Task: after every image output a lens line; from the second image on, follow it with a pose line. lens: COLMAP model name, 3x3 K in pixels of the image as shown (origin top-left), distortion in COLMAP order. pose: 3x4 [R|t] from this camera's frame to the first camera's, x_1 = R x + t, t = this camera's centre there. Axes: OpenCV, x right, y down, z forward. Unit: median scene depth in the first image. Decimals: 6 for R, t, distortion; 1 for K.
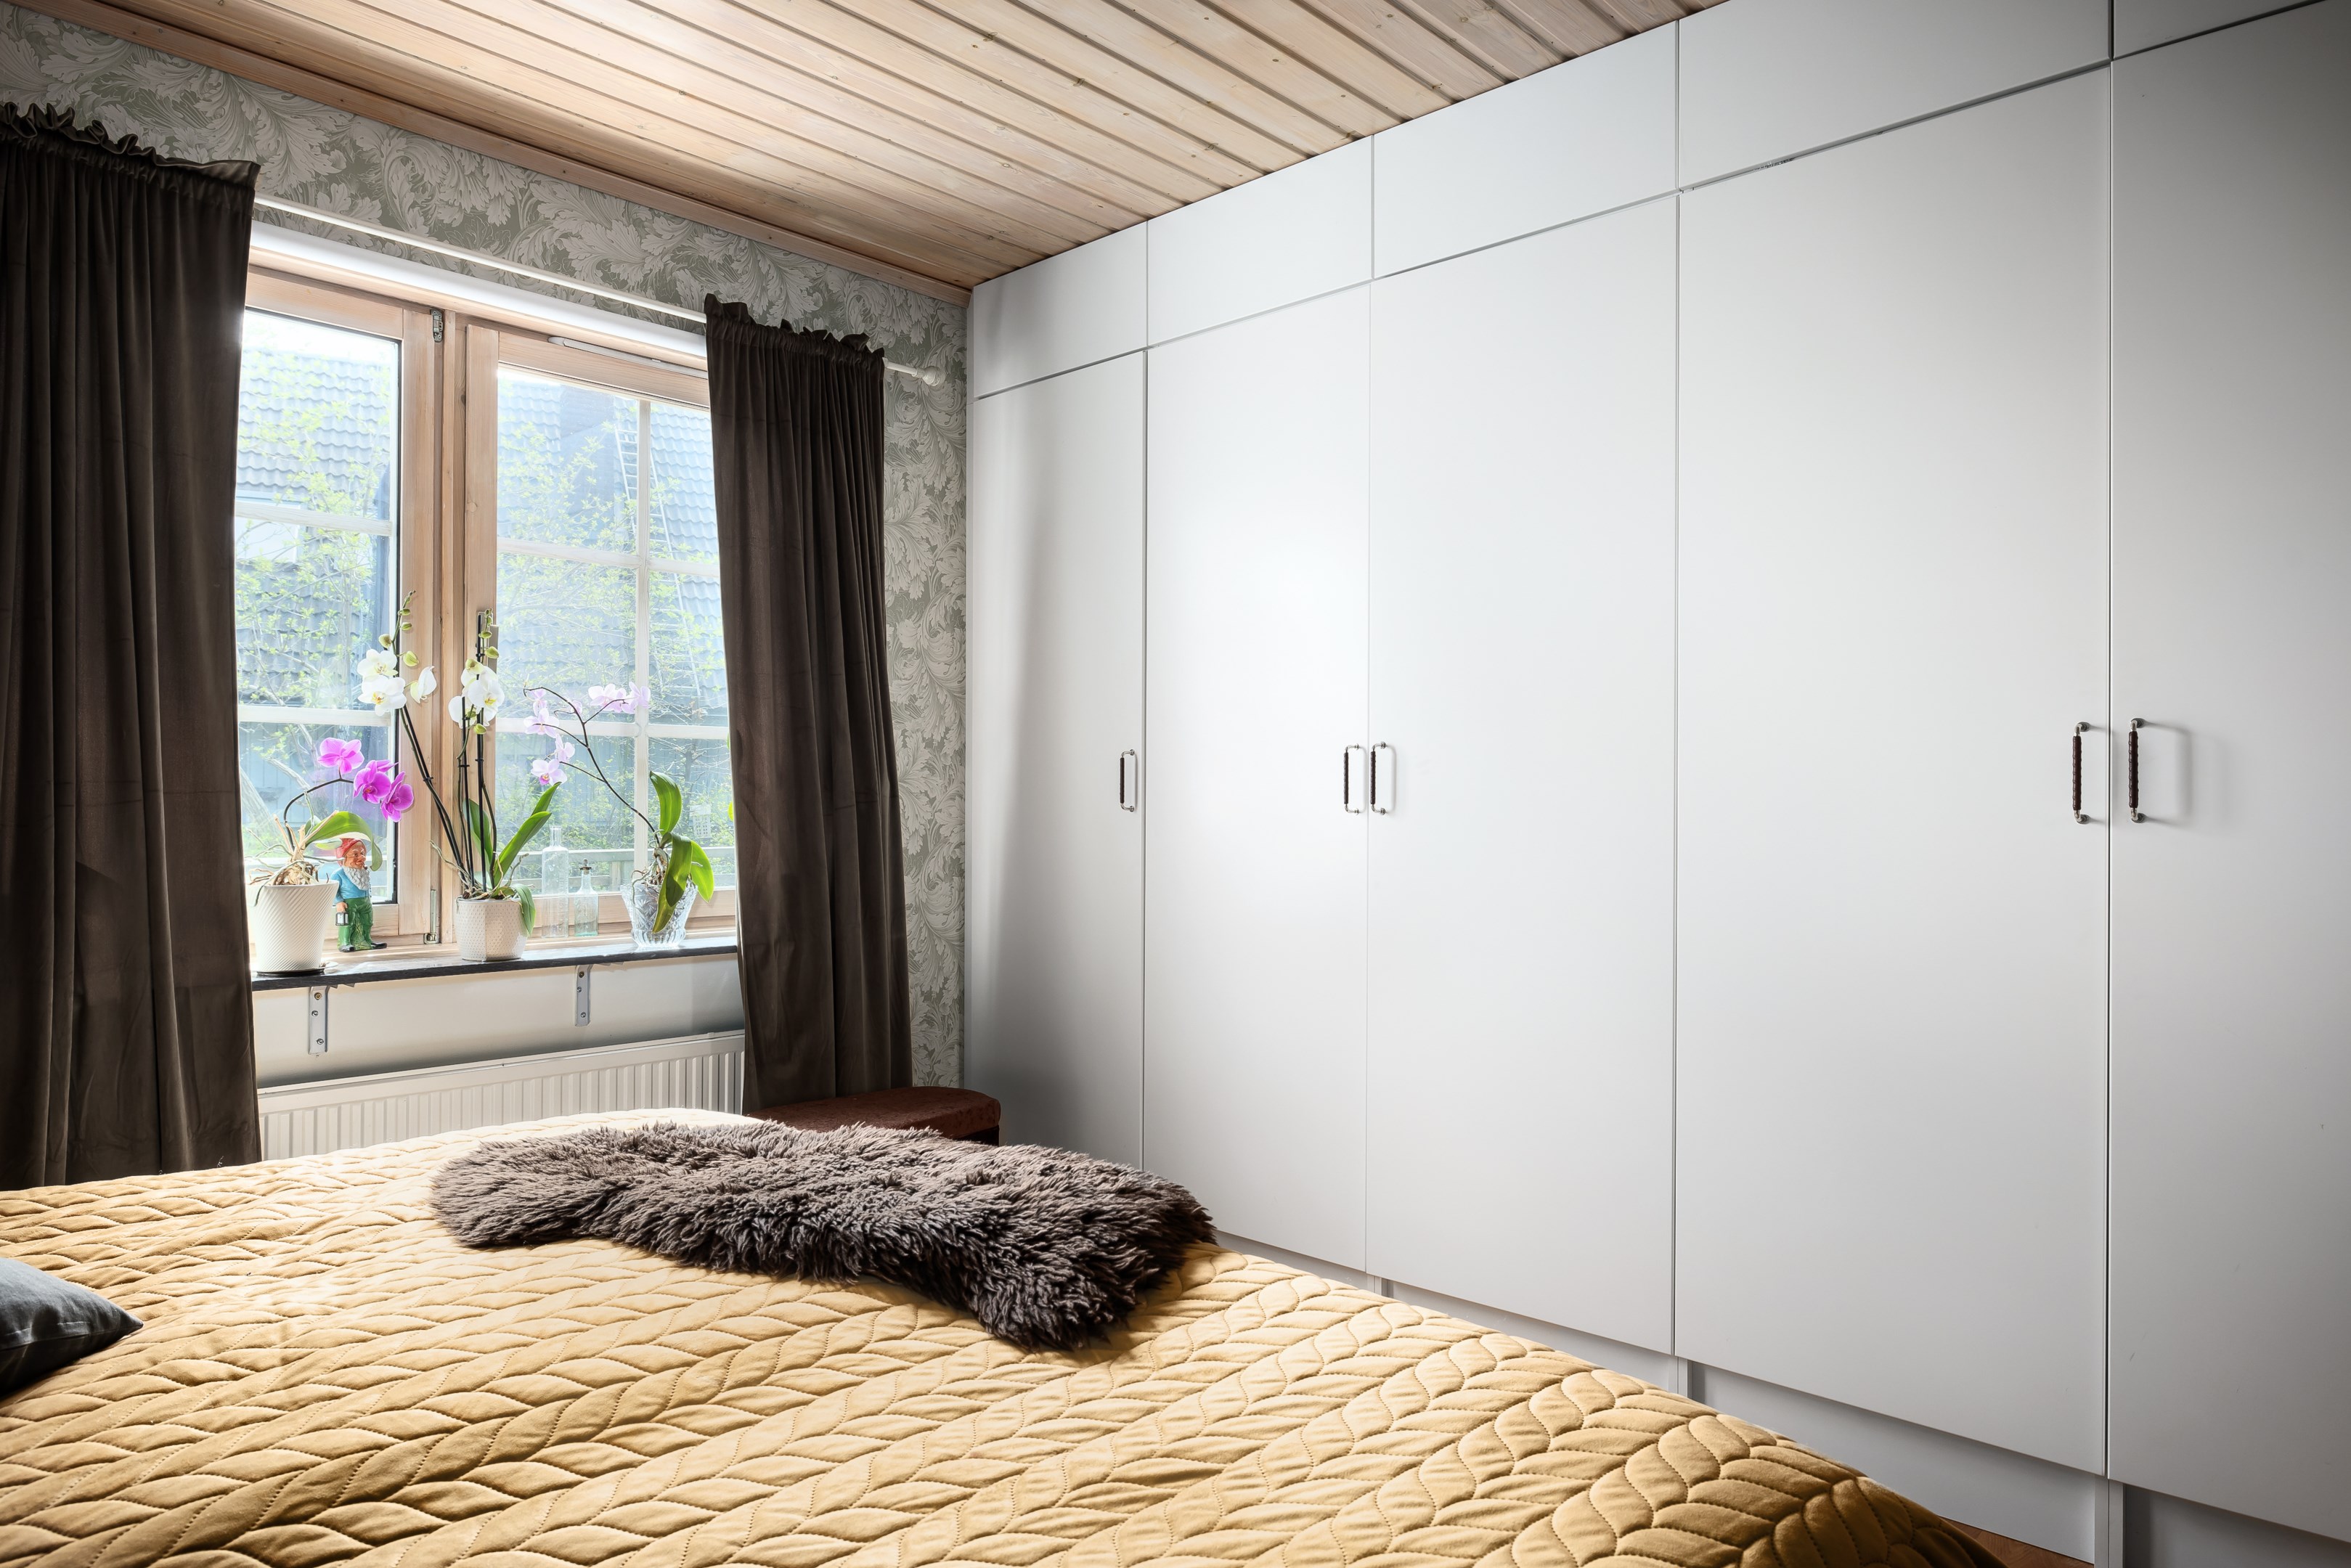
lens RADIAL K [[1431.6, 0, 1175.5], [0, 1431.6, 784.0], [0, 0, 1]] dist [0.000802, 0.000152]
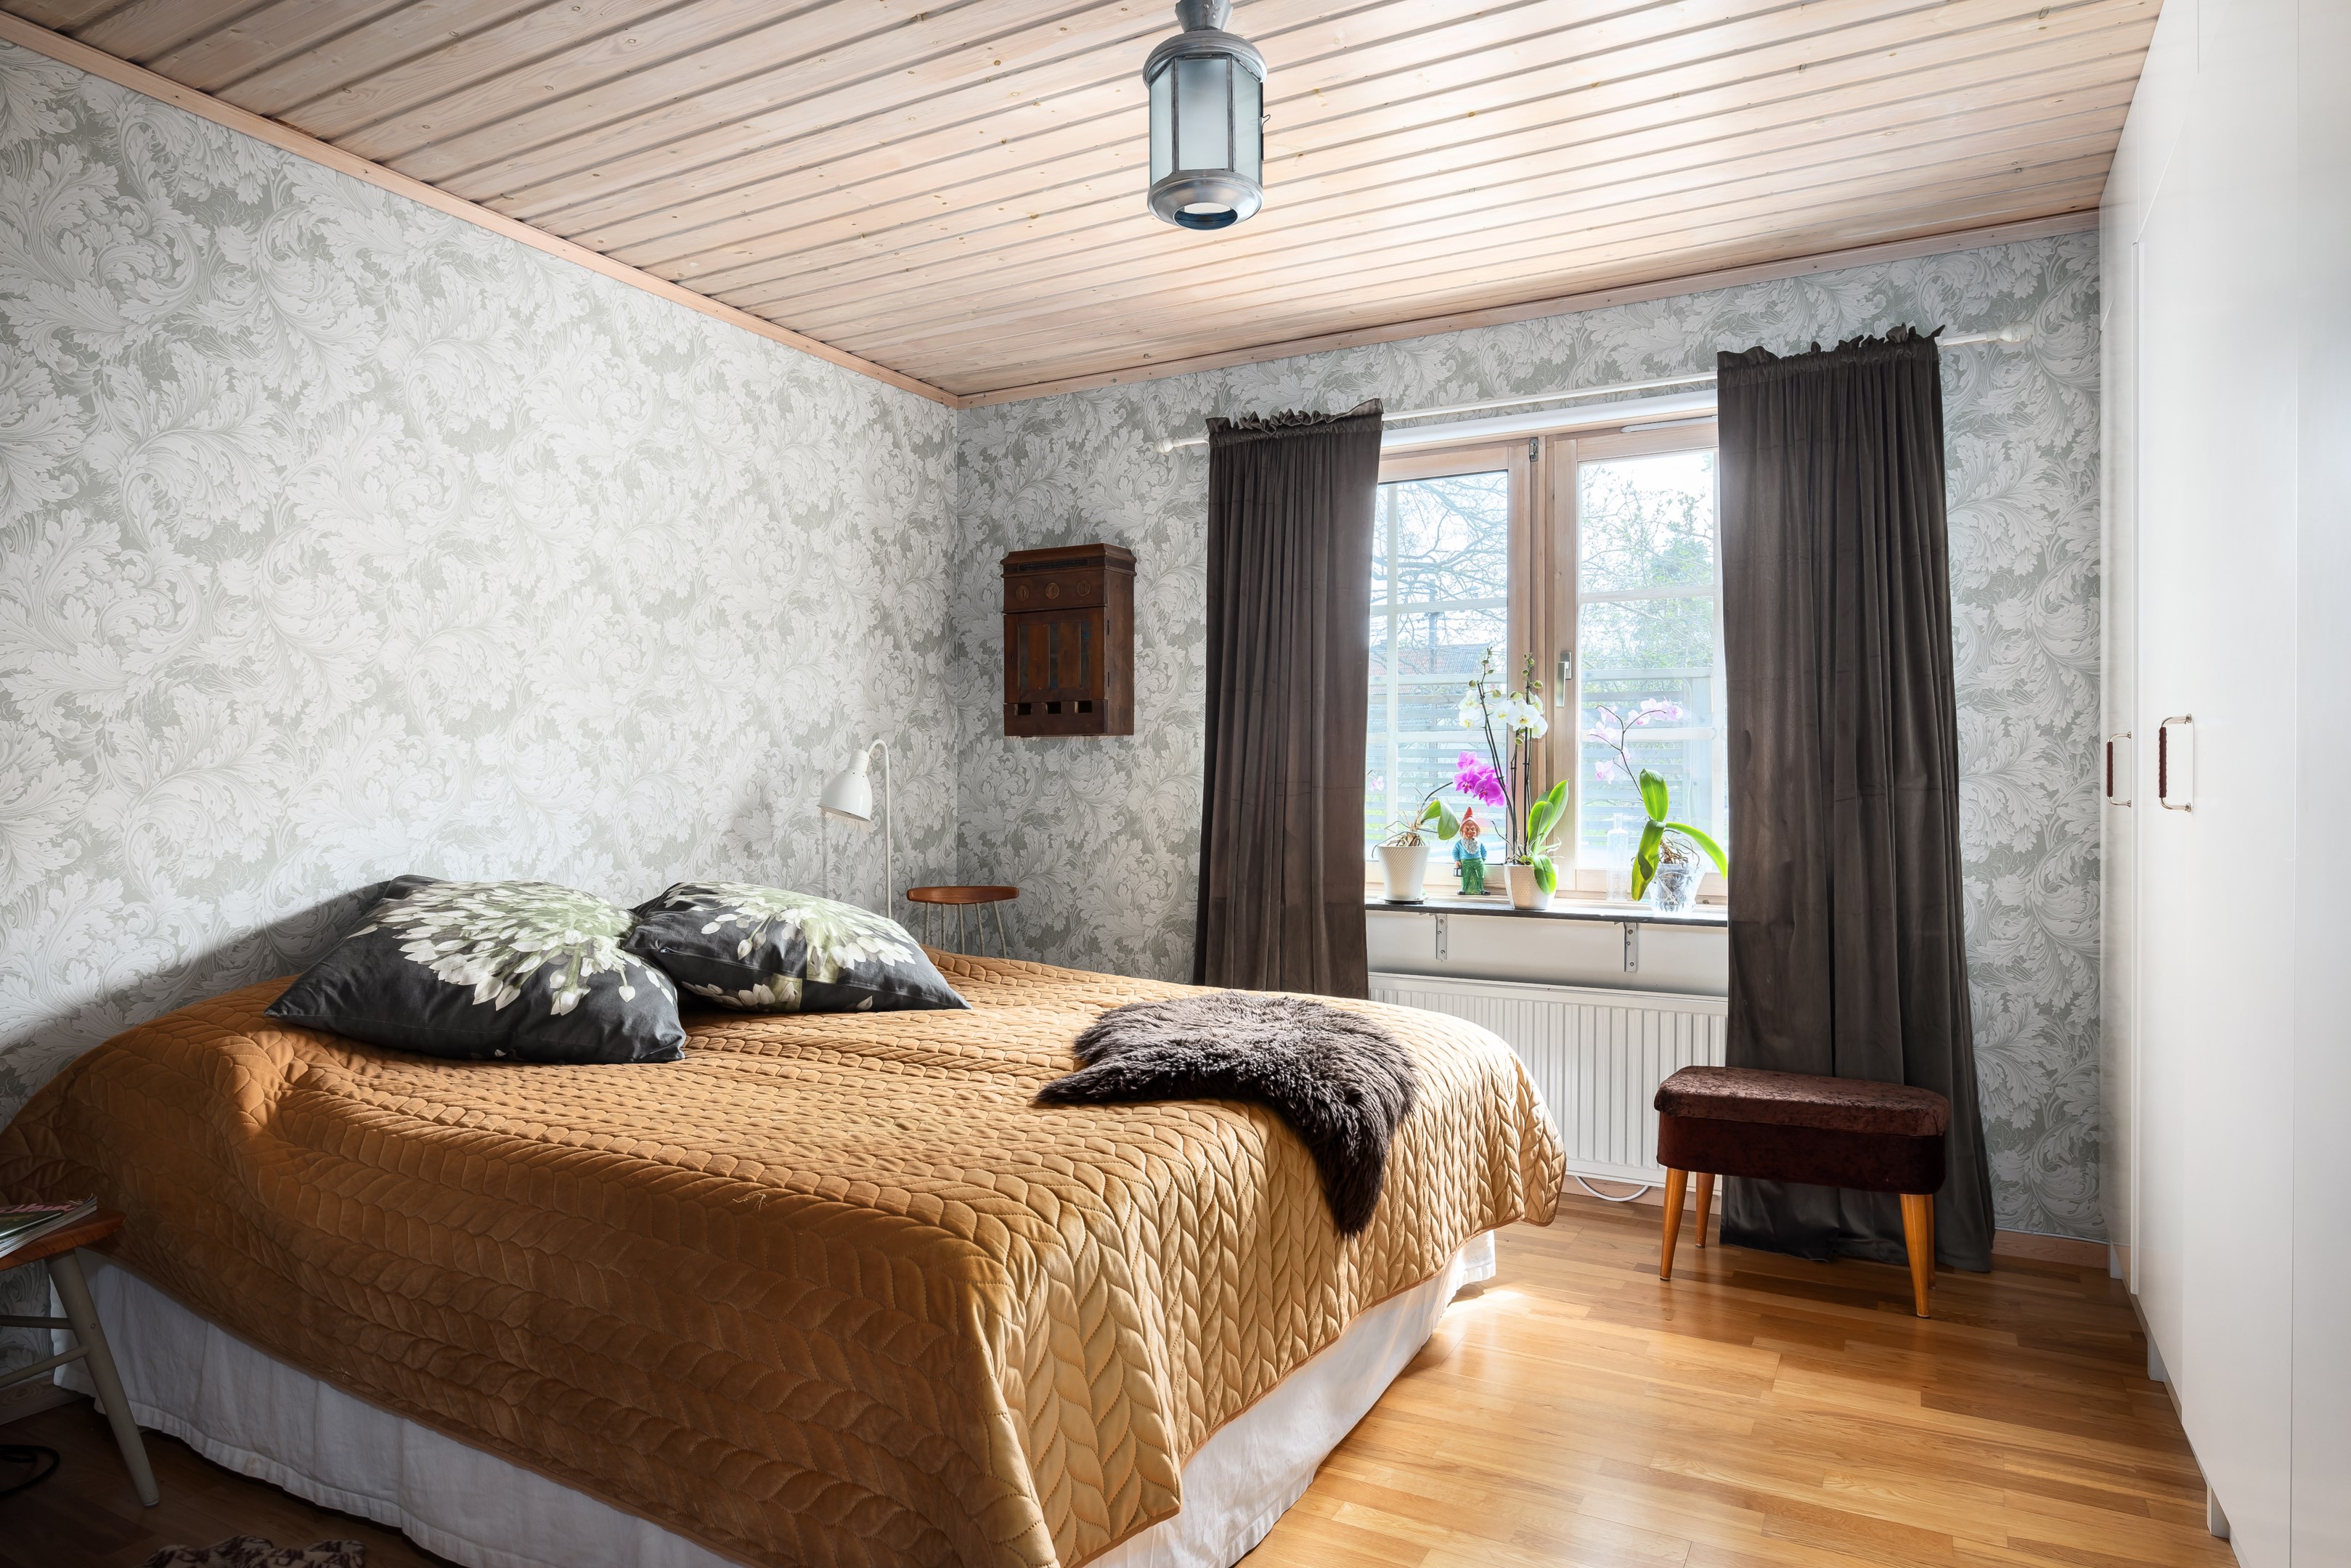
lens RADIAL K [[1431.6, 0, 1175.5], [0, 1431.6, 784.0], [0, 0, 1]] dist [0.000802, 0.000152]
pose [[0.266616, -0.005306, -0.963788, 0.701739], [0.009825, 0.999948, -0.002787, 0.003151], [0.963753, -0.008726, 0.266654, 0.285828]]
